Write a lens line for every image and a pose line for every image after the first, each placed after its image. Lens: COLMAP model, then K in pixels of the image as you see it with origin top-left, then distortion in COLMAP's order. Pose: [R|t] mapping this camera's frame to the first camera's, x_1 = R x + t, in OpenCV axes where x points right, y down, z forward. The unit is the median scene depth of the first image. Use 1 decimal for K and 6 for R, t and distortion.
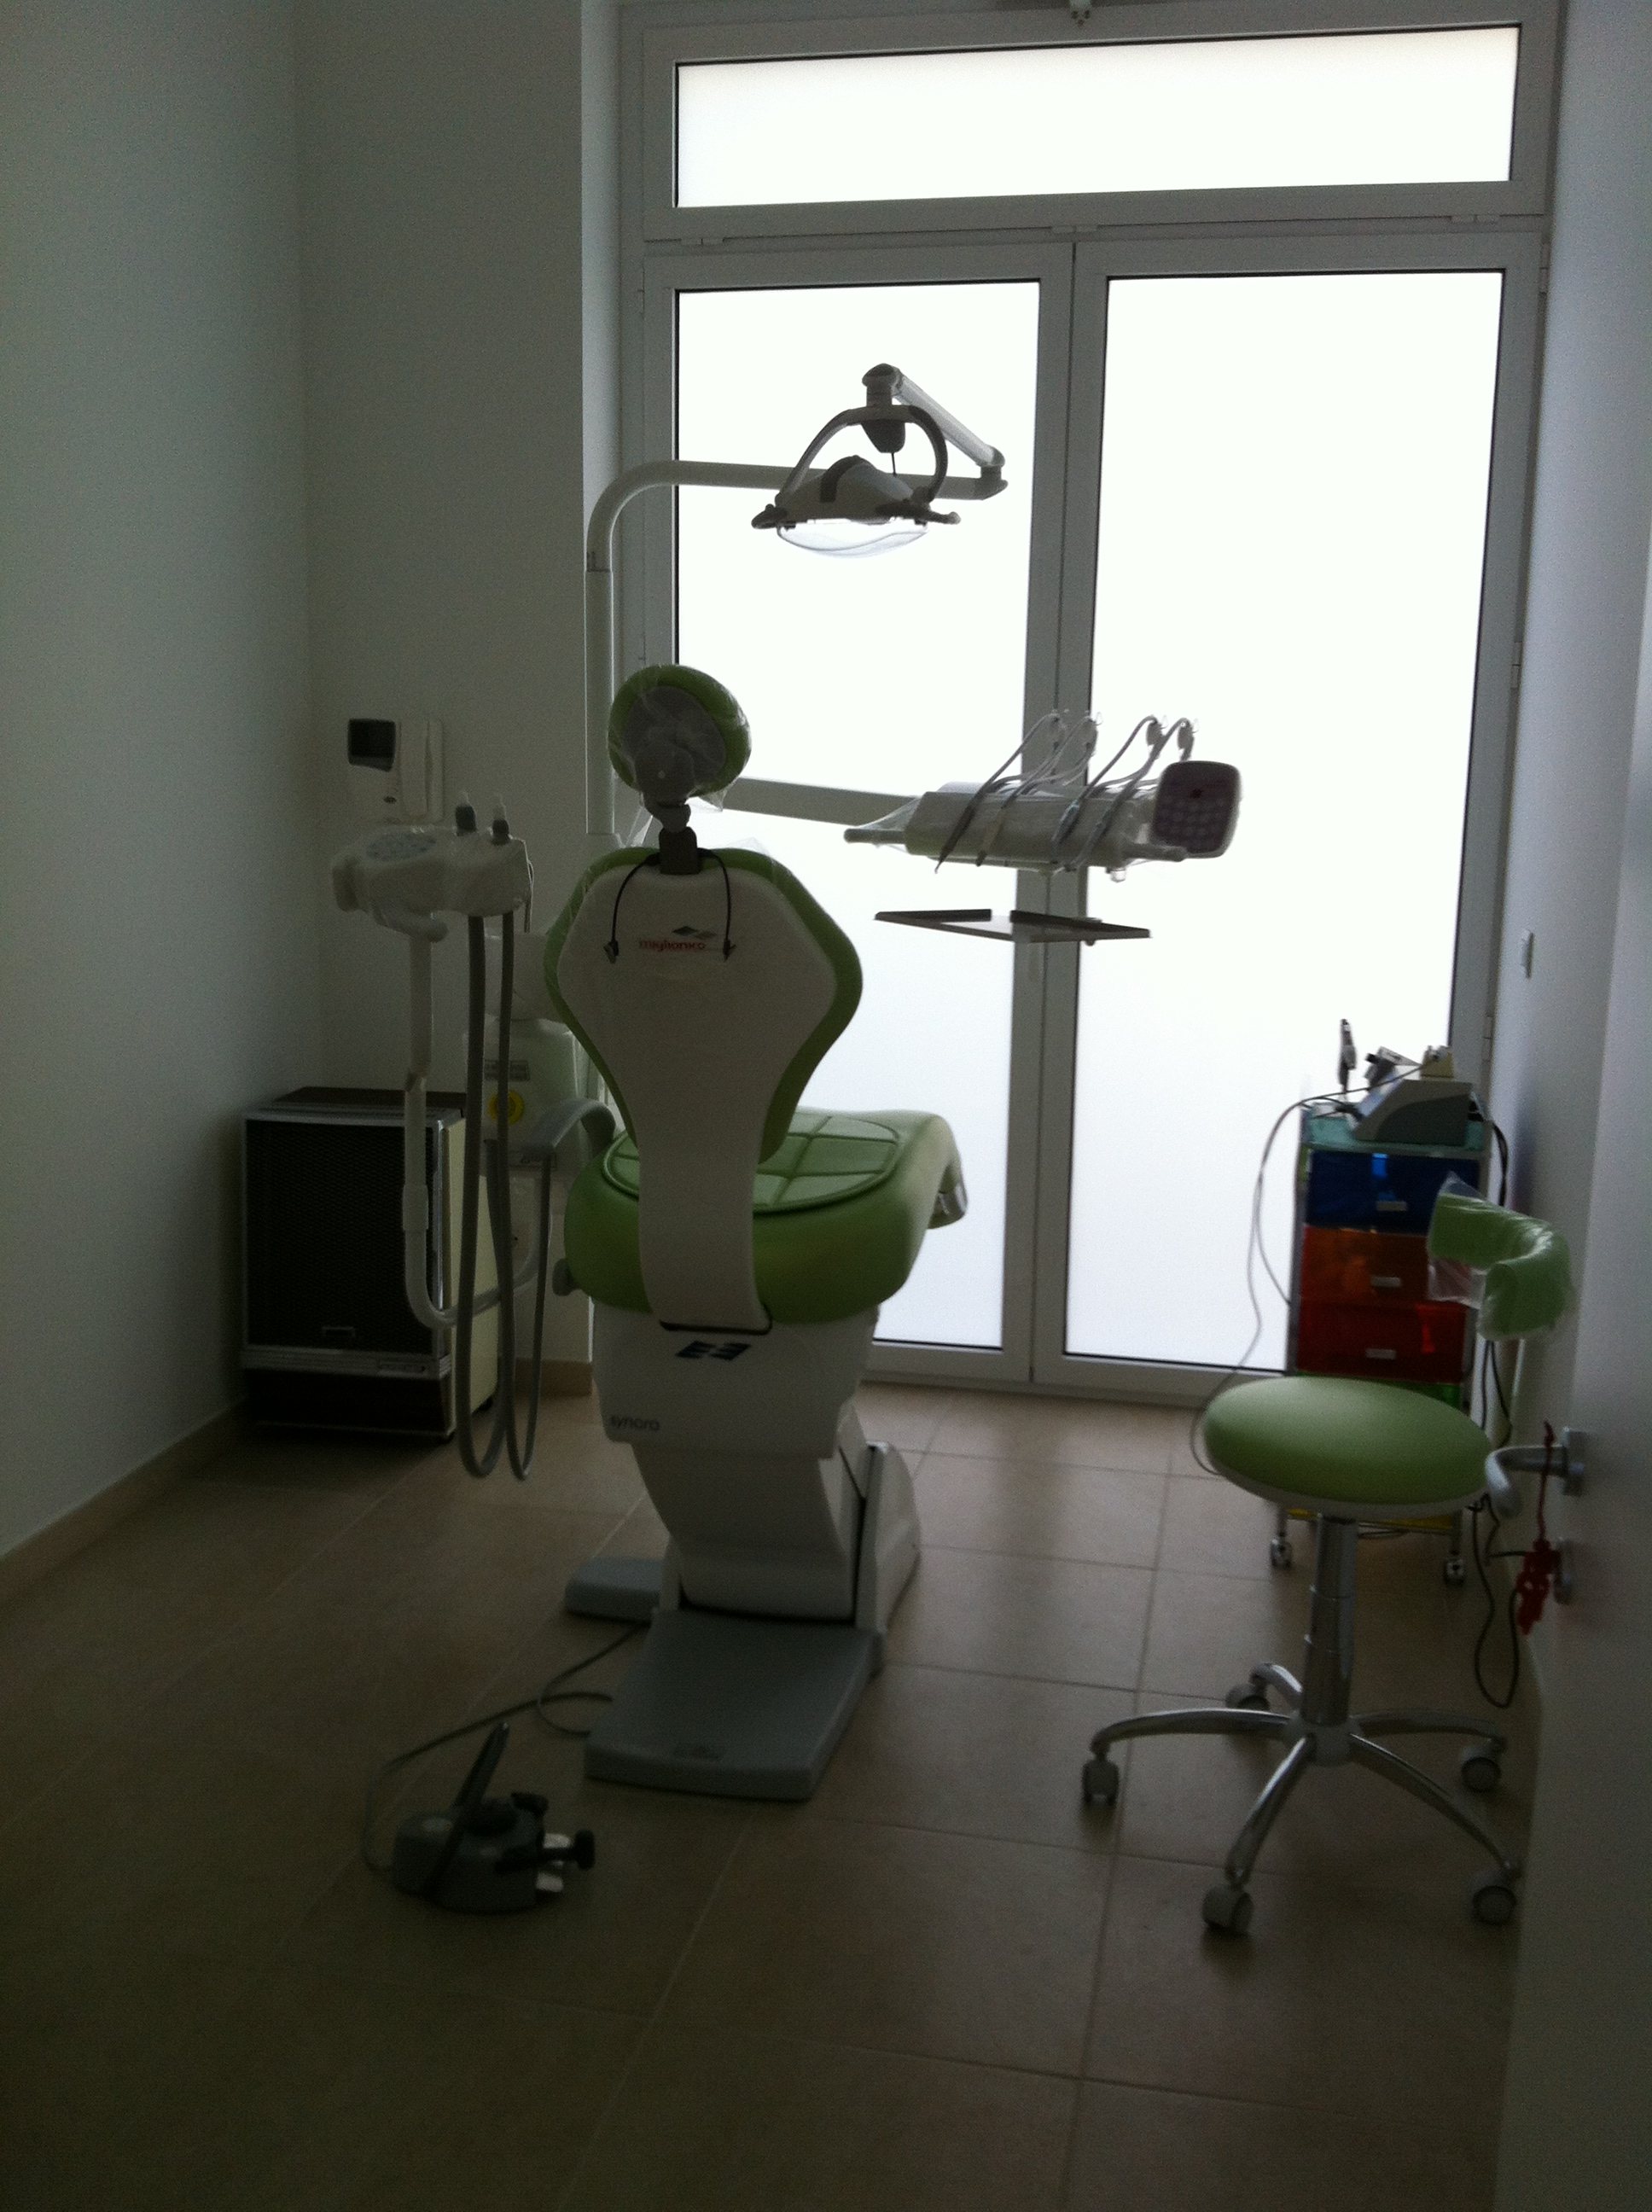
lens RADIAL K [[2328.0, 0, 577.7], [0, 2328.0, 1108.1], [0, 0, 1]] dist [0.016245, -0.098622]
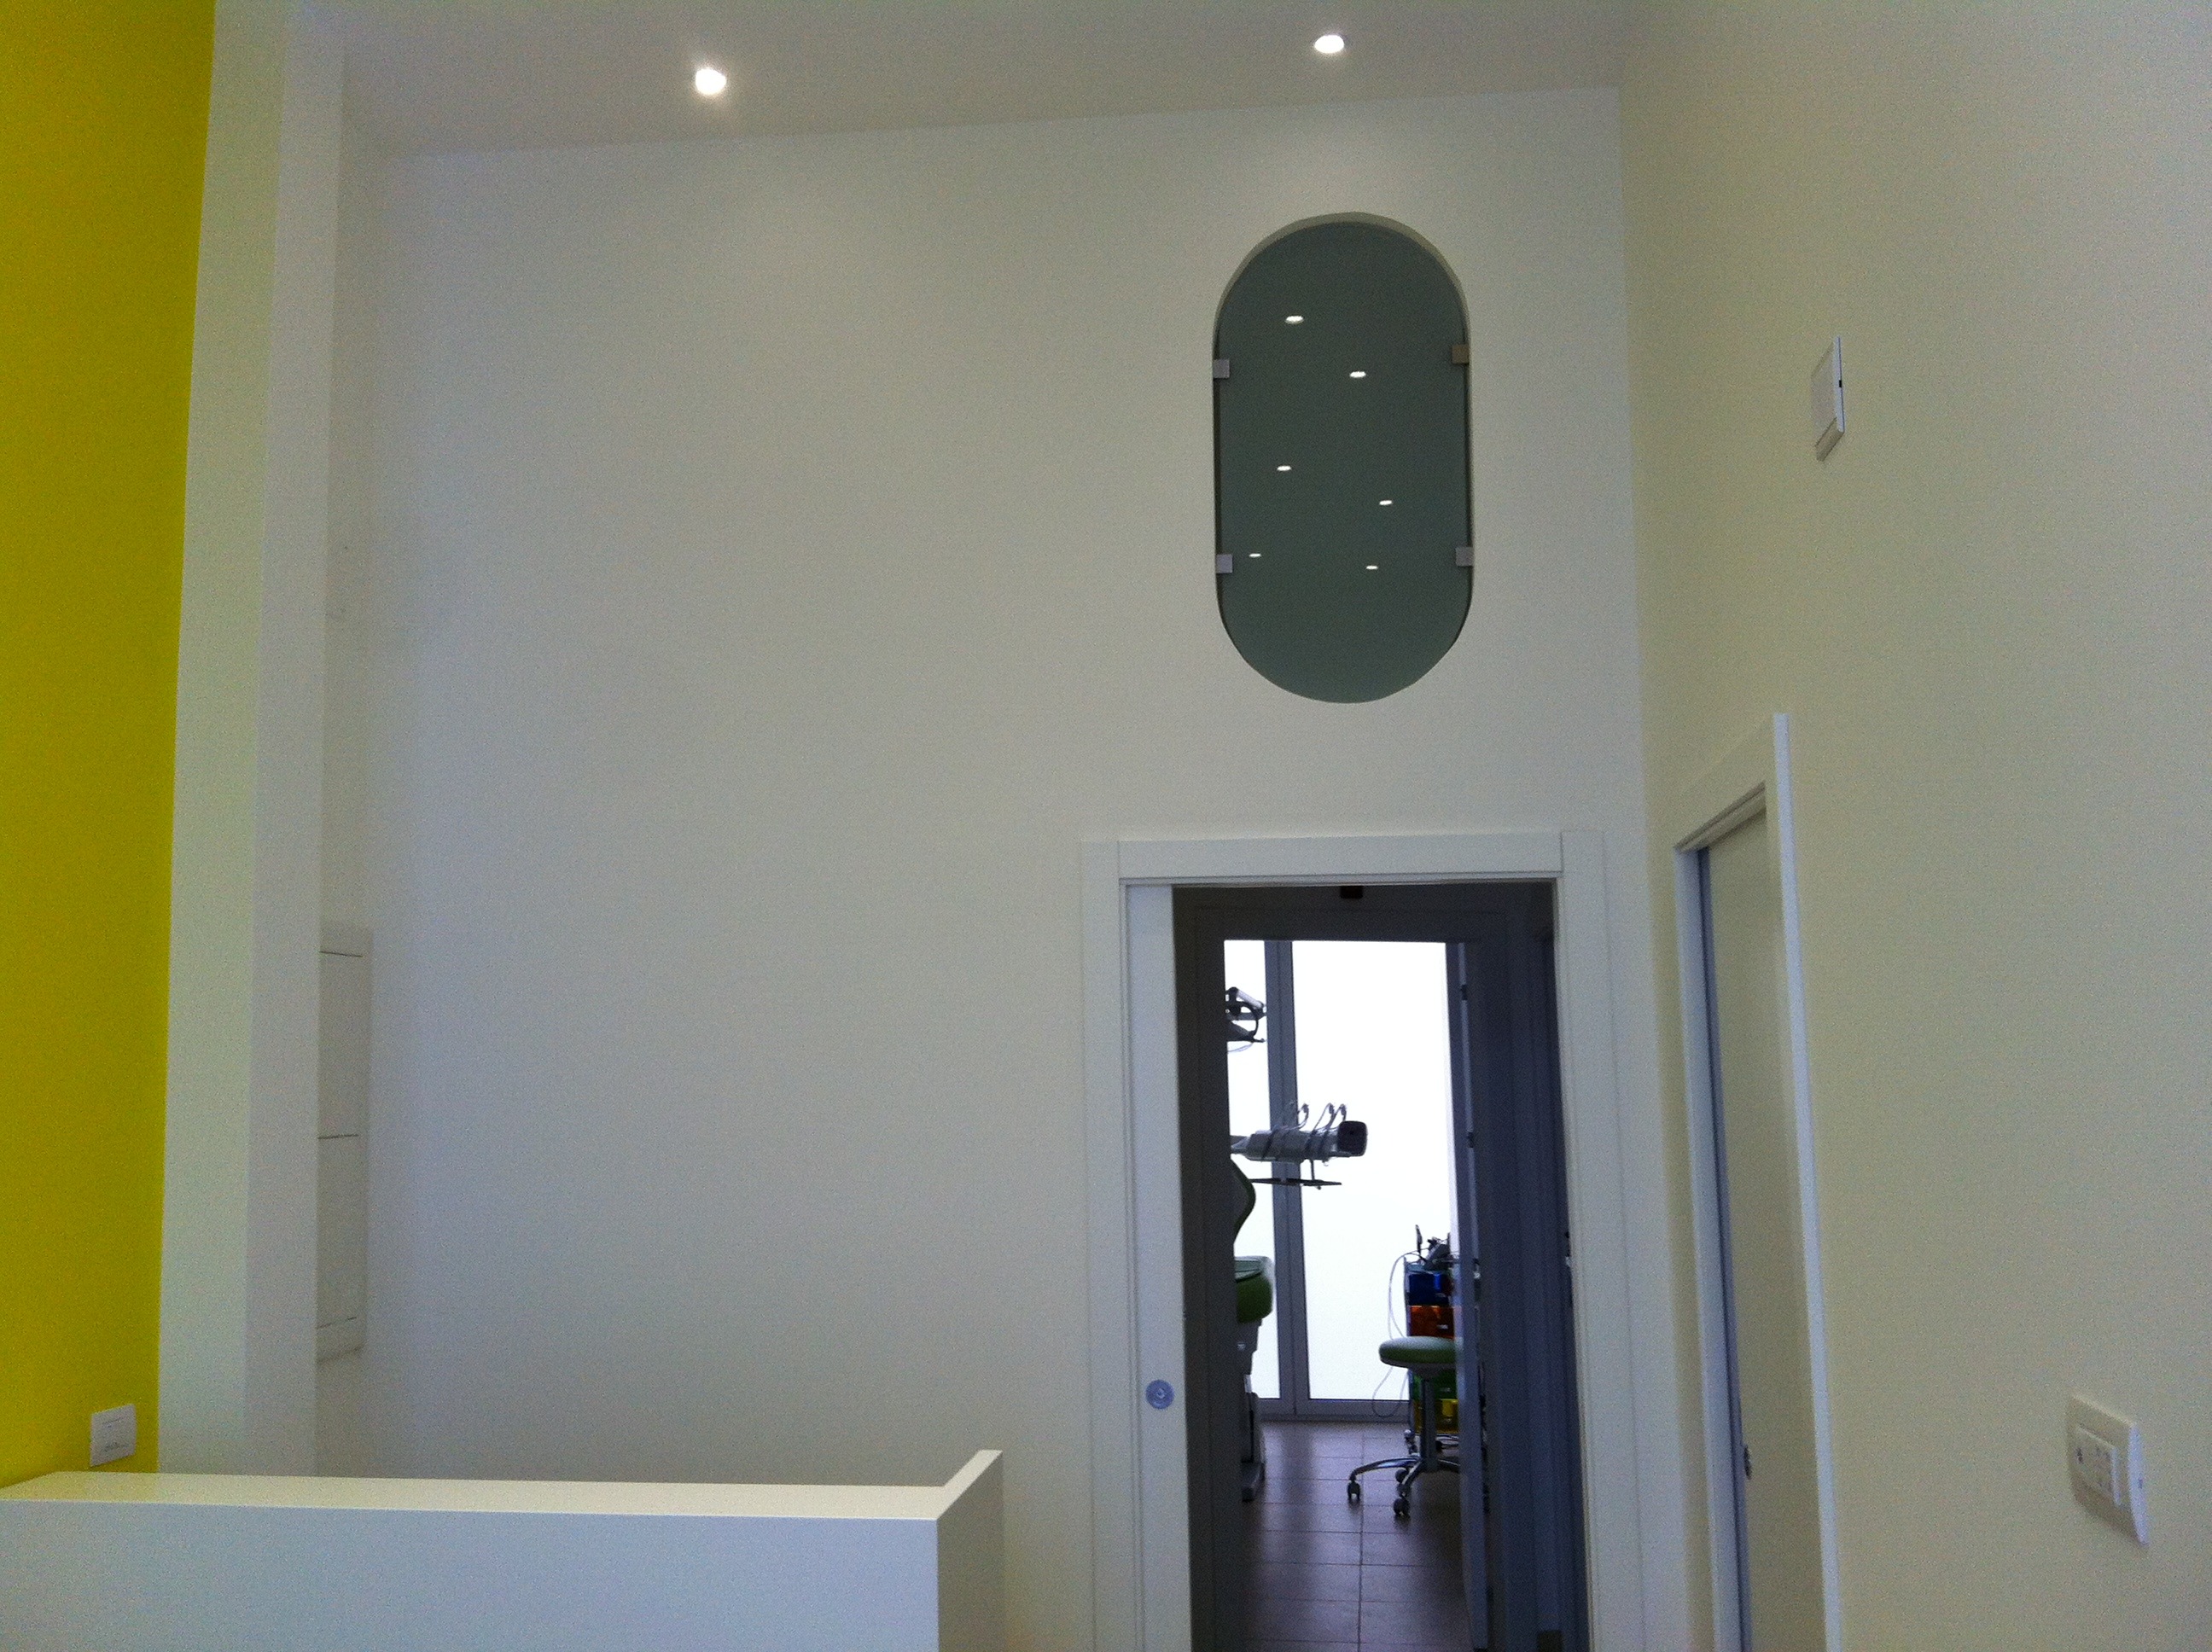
lens RADIAL K [[2202.5, 0, 1011.8], [0, 2202.5, 718.3], [0, 0, 1]] dist [-0.004629, -0.031816]
pose [[0.991756, -0.006115, 0.127994, -0.446703], [0.047581, 0.945021, -0.323528, 0.217326], [-0.118978, 0.326951, 0.937522, -1.496542]]
